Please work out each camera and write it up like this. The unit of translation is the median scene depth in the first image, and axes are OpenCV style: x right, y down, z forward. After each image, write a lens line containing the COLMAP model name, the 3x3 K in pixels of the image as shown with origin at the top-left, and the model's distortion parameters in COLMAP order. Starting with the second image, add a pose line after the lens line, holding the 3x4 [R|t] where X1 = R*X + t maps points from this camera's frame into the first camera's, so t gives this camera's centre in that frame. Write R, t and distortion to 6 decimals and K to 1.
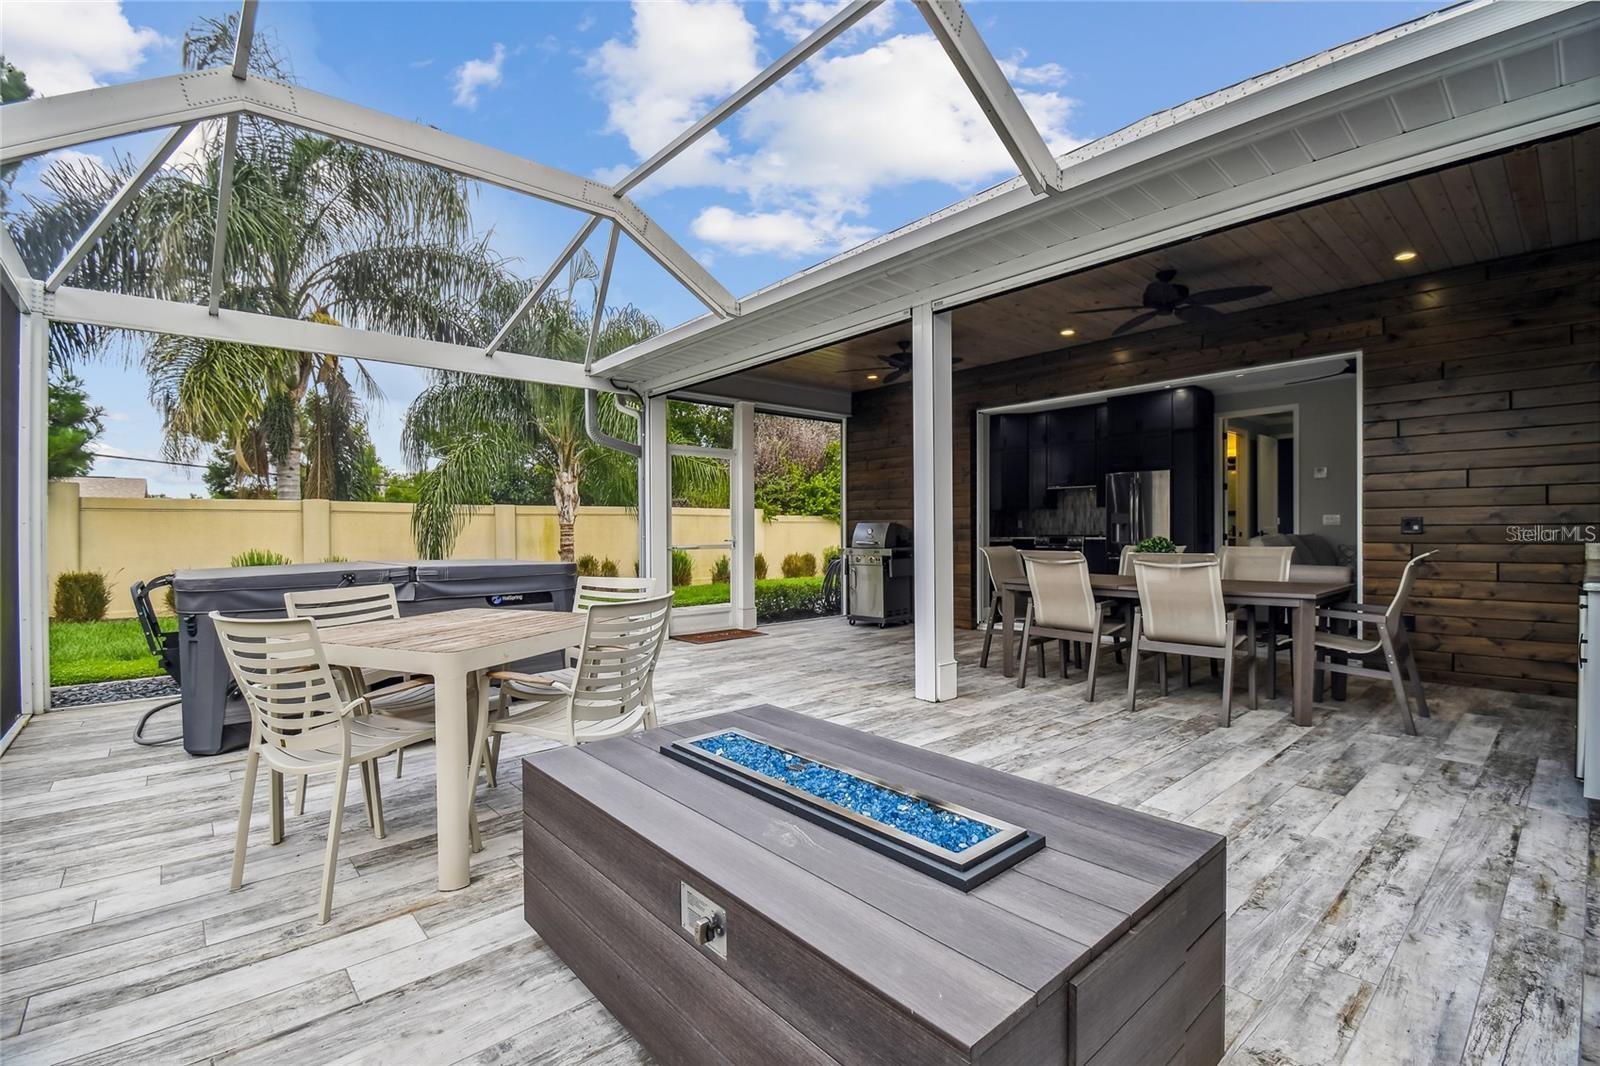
lens RADIAL K [[703.5, 0, 805.3], [0, 703.5, 523.6], [0, 0, 1]] dist [0.034602, -0.022601]
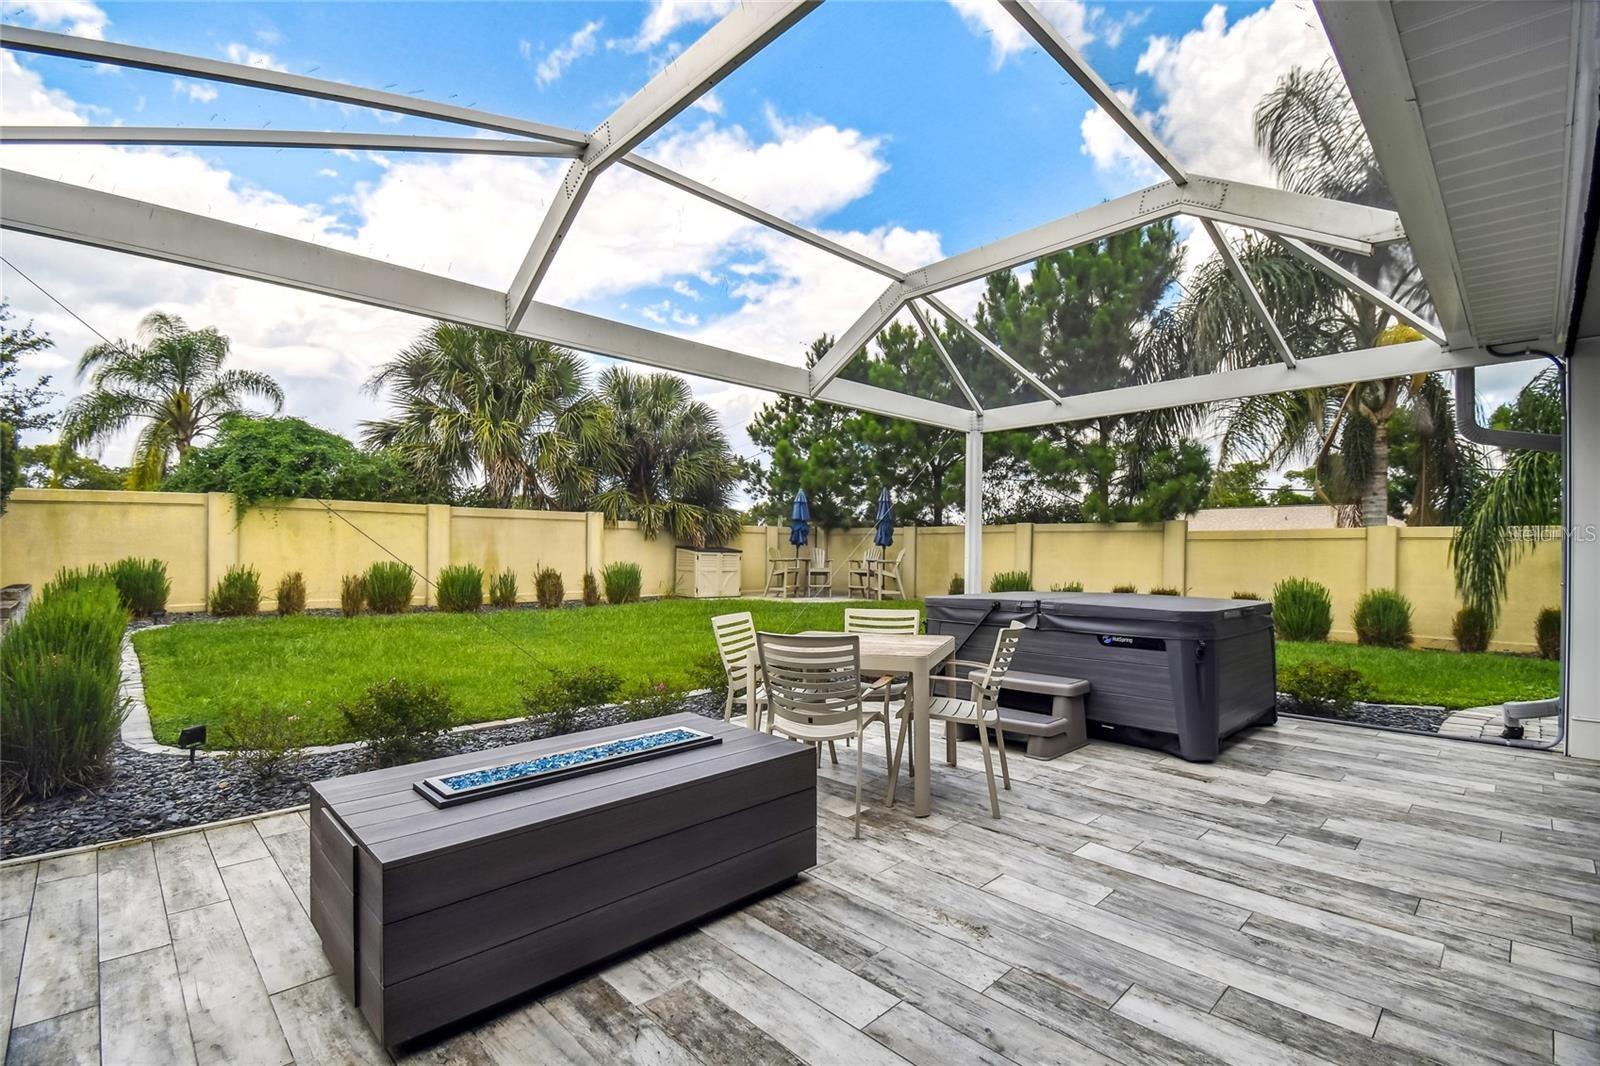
lens RADIAL K [[718.3, 0, 810.2], [0, 718.3, 532.7], [0, 0, 1]] dist [0.017806, -0.023494]
pose [[0.065250, -0.020204, -0.997664, 0.309808], [0.005289, 0.999788, -0.019901, -0.014918], [0.997855, -0.003978, 0.065343, 0.273513]]
